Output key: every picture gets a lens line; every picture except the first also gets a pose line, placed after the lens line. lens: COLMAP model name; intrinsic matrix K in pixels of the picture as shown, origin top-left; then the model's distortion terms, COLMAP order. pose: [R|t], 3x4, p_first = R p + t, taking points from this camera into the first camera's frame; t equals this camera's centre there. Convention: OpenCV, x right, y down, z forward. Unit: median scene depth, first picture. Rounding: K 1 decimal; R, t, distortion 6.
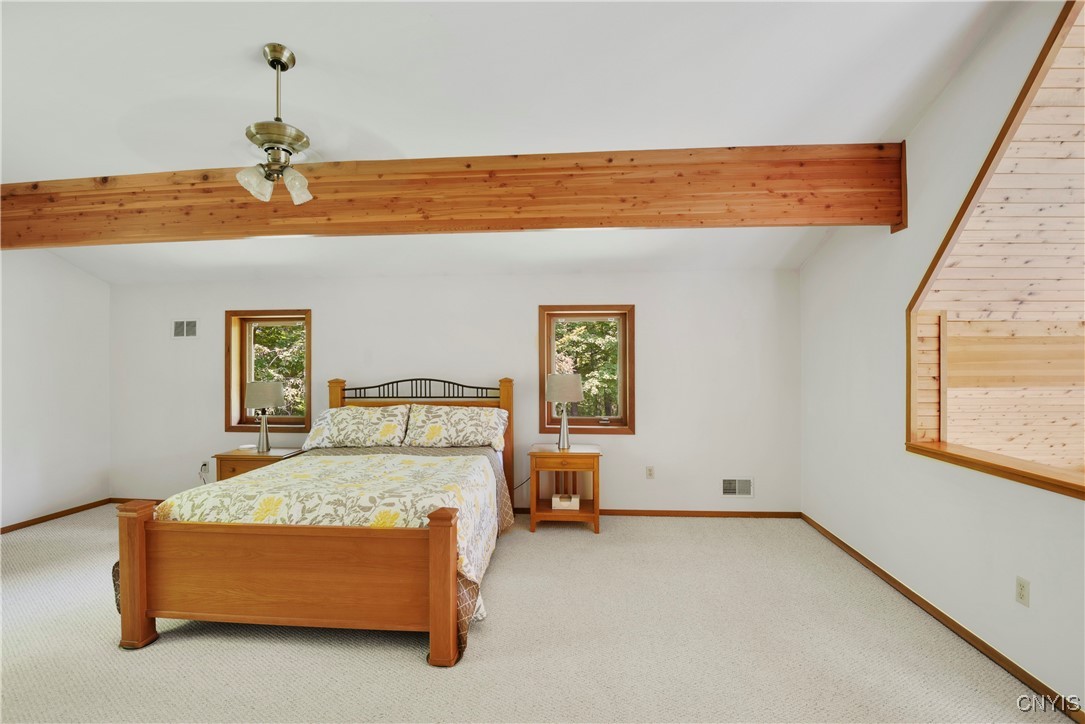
lens RADIAL K [[536.1, 0, 541.1], [0, 536.1, 362.9], [0, 0, 1]] dist [-0.000927, -0.000149]
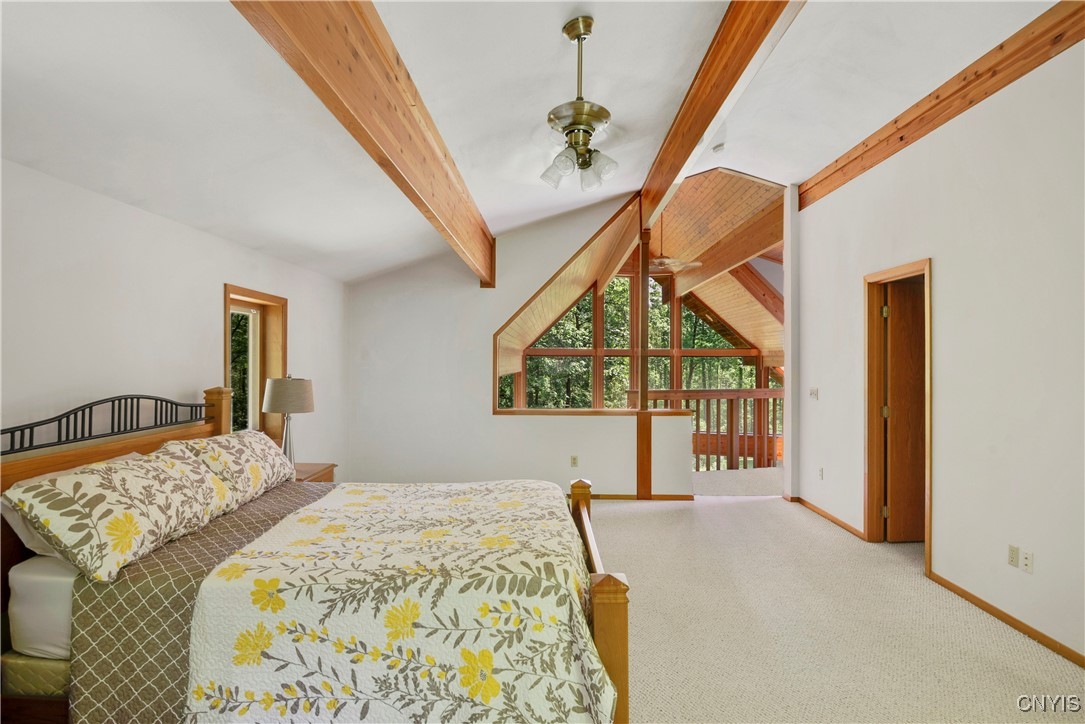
lens RADIAL K [[596.4, 0, 541.6], [0, 596.4, 361.1], [0, 0, 1]] dist [-0.001000, -0.000142]
pose [[-0.058525, 0.005966, 0.998268, -0.825427], [-0.002138, 0.999979, -0.006102, -0.001892], [-0.998284, -0.002491, -0.058511, 0.630800]]
